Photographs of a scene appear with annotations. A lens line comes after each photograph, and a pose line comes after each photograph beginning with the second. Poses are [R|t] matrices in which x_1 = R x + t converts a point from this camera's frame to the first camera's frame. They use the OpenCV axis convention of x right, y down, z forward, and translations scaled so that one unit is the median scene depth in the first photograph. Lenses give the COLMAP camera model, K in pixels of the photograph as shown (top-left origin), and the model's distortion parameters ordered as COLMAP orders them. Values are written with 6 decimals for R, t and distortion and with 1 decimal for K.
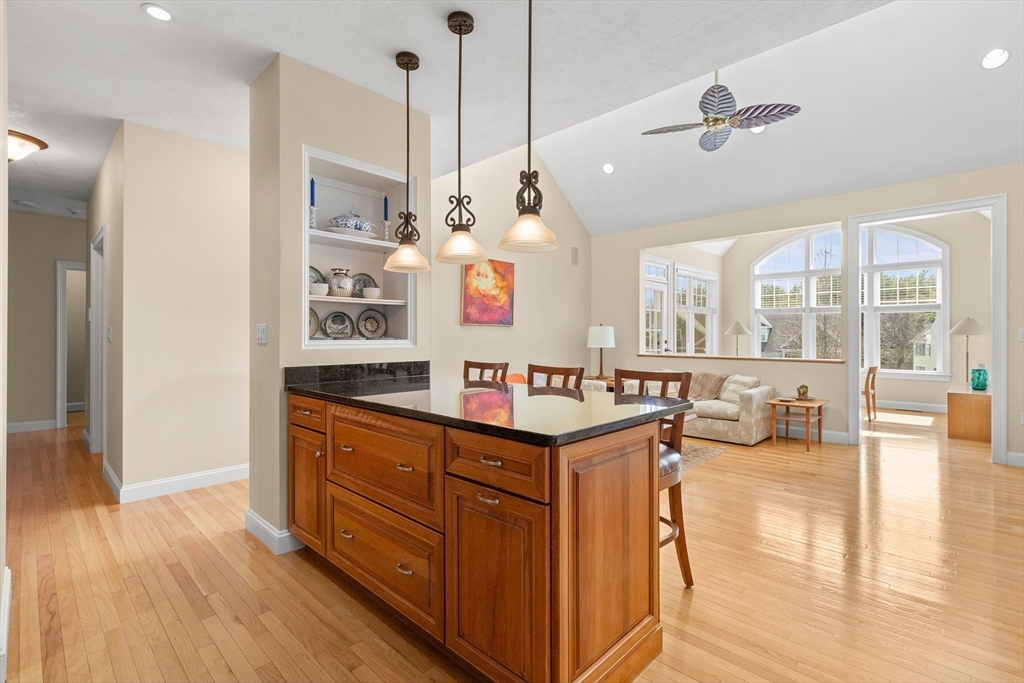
lens RADIAL K [[464.6, 0, 518.5], [0, 464.6, 332.9], [0, 0, 1]] dist [0.003286, 0.000016]
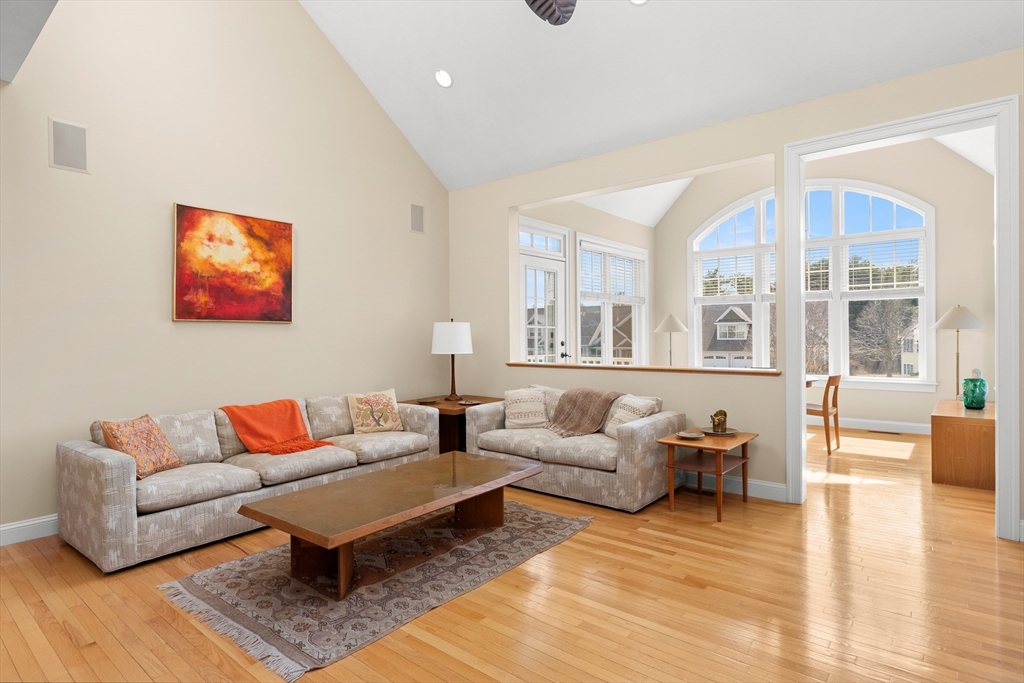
lens RADIAL K [[537.1, 0, 517.9], [0, 537.1, 337.3], [0, 0, 1]] dist [0.001772, 0.001226]
pose [[0.996504, -0.012191, 0.082655, 0.249921], [0.011401, 0.999885, 0.010023, 0.001073], [-0.082767, -0.009046, 0.996528, 0.262208]]
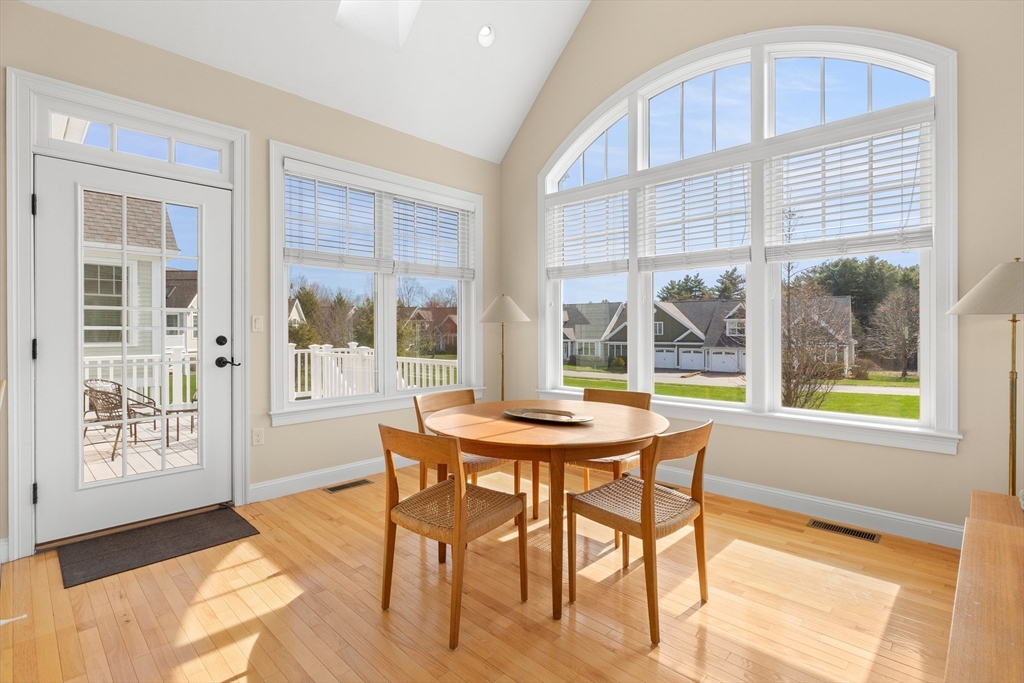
lens RADIAL K [[485.8, 0, 512.7], [0, 485.8, 330.0], [0, 0, 1]] dist [-0.003262, -0.000317]
pose [[0.999989, -0.003952, 0.002624, 0.764998], [0.003937, 0.999977, 0.005538, 0.013226], [-0.002646, -0.005528, 0.999981, 0.824819]]
